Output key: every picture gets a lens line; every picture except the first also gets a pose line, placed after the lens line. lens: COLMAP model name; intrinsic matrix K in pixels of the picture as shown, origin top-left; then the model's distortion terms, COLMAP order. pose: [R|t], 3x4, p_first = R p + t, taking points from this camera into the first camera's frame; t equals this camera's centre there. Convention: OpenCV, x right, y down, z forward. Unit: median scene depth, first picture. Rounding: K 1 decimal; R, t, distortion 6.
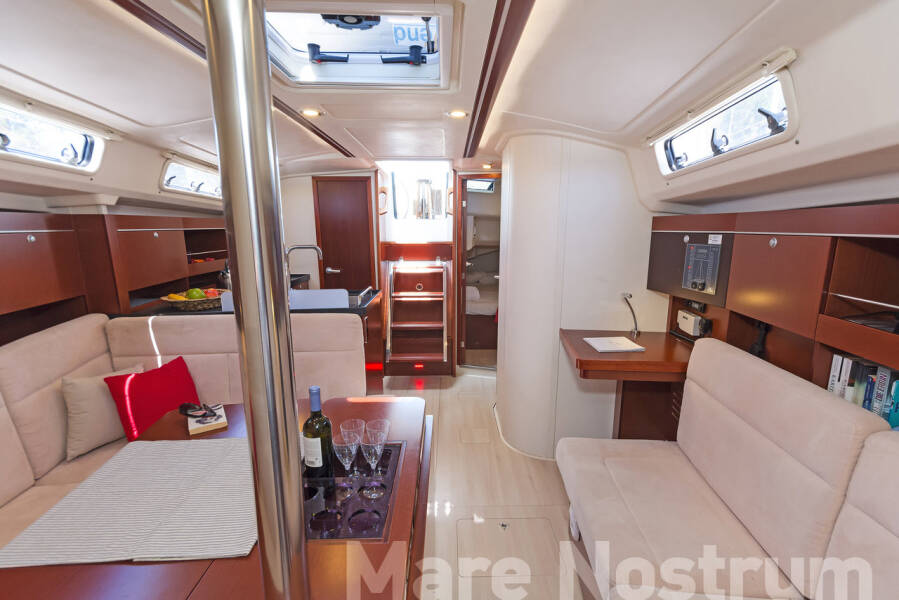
lens RADIAL K [[406.2, 0, 459.8], [0, 406.2, 299.5], [0, 0, 1]] dist [0.000561, 0.000117]
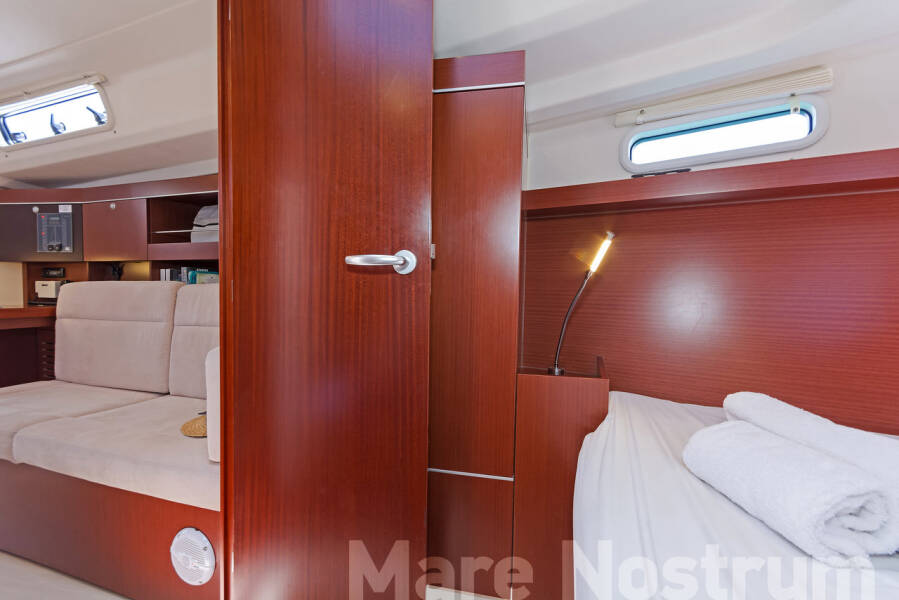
lens RADIAL K [[403.2, 0, 462.6], [0, 403.2, 307.0], [0, 0, 1]] dist [-0.000955, -0.000204]
pose [[0.222996, -0.034312, 0.974215, -0.273194], [0.171842, 0.985114, -0.004639, 0.313366], [-0.959553, 0.168446, 0.225573, -0.346861]]
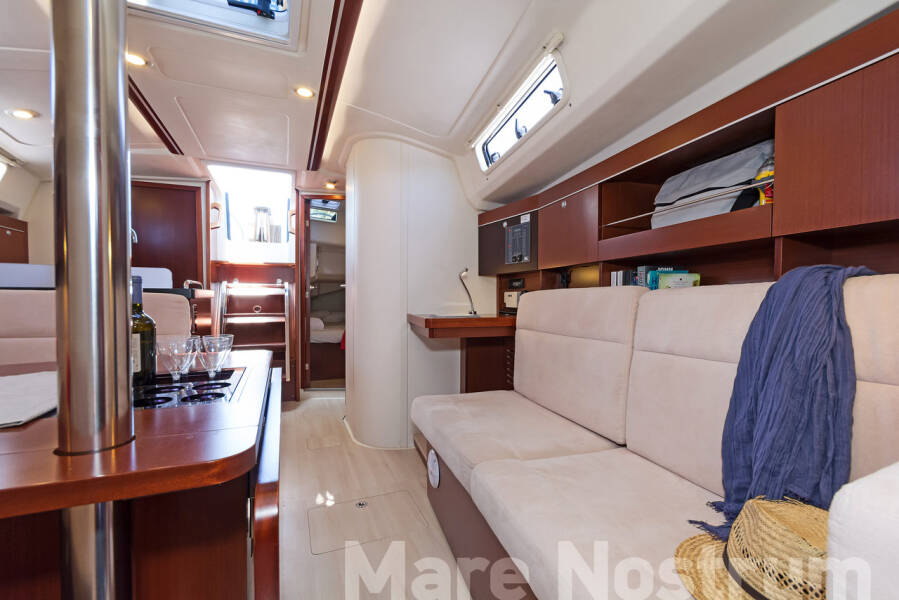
lens RADIAL K [[390.6, 0, 452.5], [0, 390.6, 307.1], [0, 0, 1]] dist [-0.001669, -0.000175]
pose [[0.929704, -0.007831, 0.368226, -0.021899], [0.069789, 0.985407, -0.155248, 0.248944], [-0.361636, 0.170033, 0.916683, 0.020420]]
